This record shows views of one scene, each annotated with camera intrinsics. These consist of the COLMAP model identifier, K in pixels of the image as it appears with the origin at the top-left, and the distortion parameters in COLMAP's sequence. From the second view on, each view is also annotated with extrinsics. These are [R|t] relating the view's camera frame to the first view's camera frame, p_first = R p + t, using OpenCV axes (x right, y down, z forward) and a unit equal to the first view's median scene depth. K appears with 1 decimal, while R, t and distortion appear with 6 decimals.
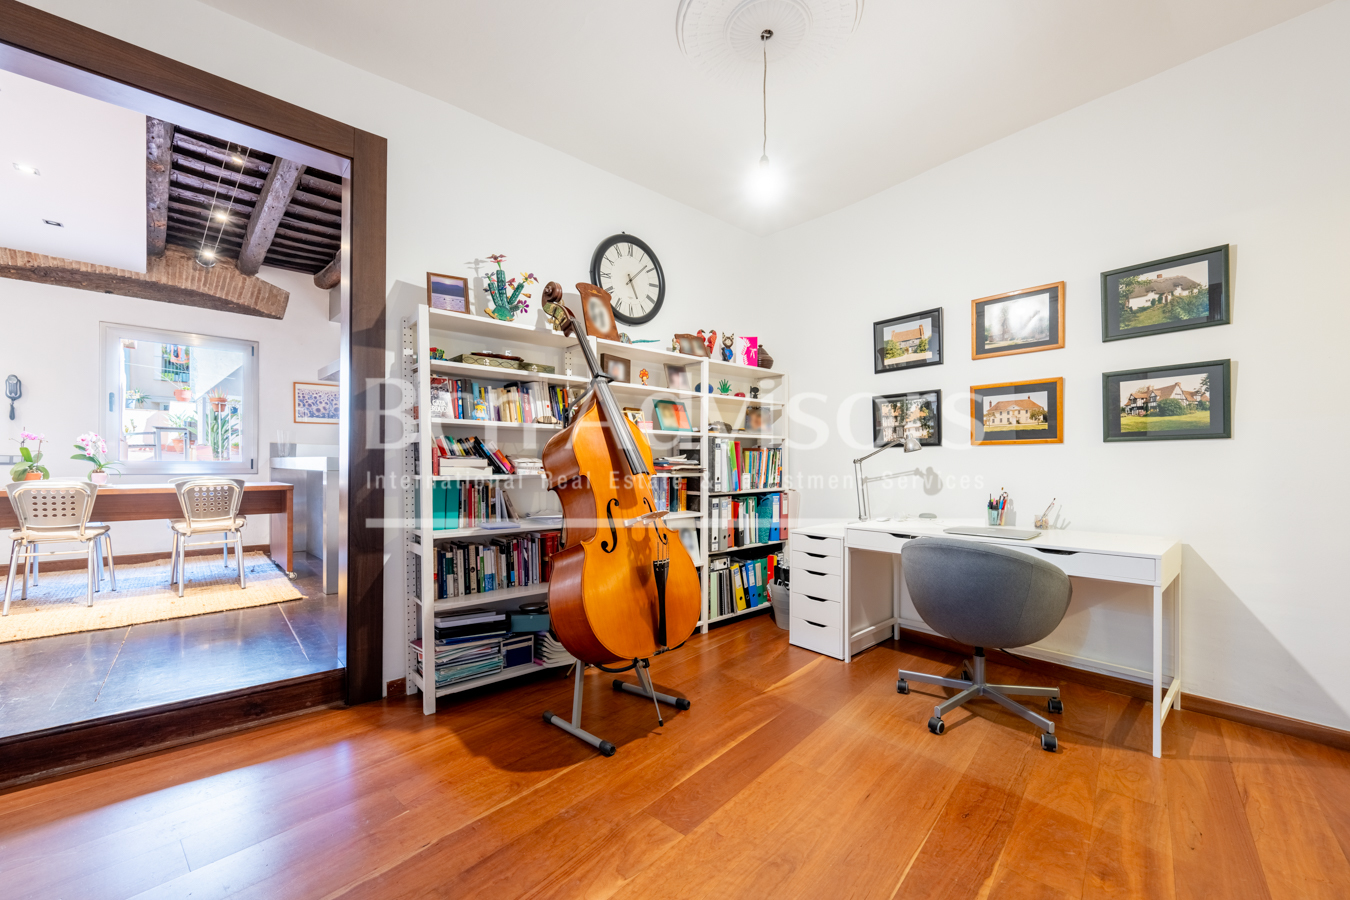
lens RADIAL K [[549.7, 0, 678.2], [0, 549.7, 459.3], [0, 0, 1]] dist [0.000078, 0.000159]
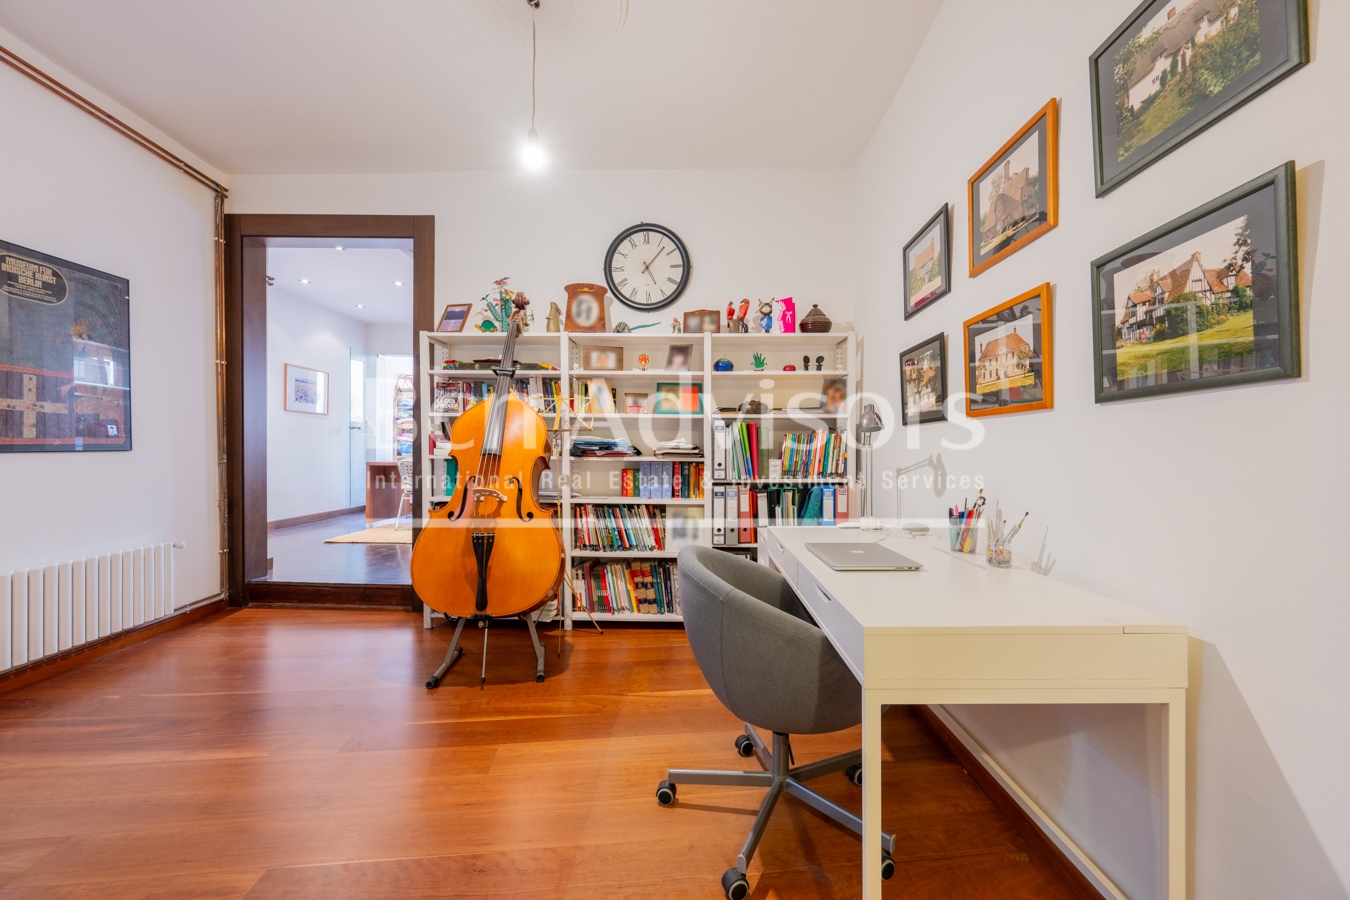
lens RADIAL K [[541.1, 0, 675.0], [0, 541.1, 450.0], [0, 0, 1]] dist [0.000669, 0.000320]
pose [[0.727727, 0.004971, -0.685849, 0.836703], [0.000017, 0.999974, 0.007265, 0.006580], [0.685867, -0.005299, 0.727707, 0.397594]]
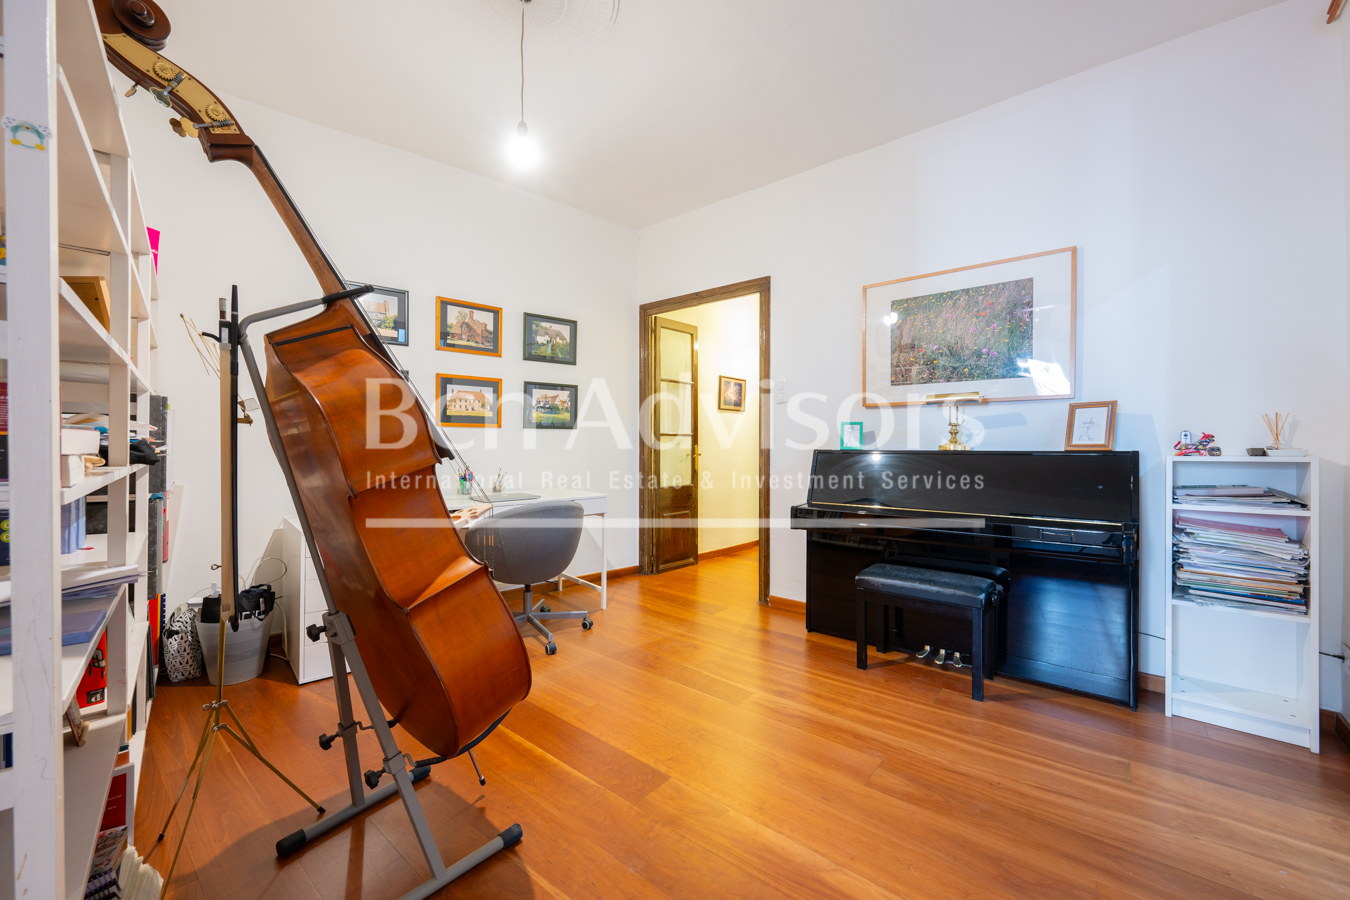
lens RADIAL K [[541.1, 0, 675.0], [0, 541.1, 450.0], [0, 0, 1]] dist [0.000669, 0.000320]
pose [[-0.052442, -0.004096, 0.998616, -0.684223], [-0.003732, 0.999985, 0.003906, 0.018936], [-0.998617, -0.003522, -0.052456, 0.679000]]
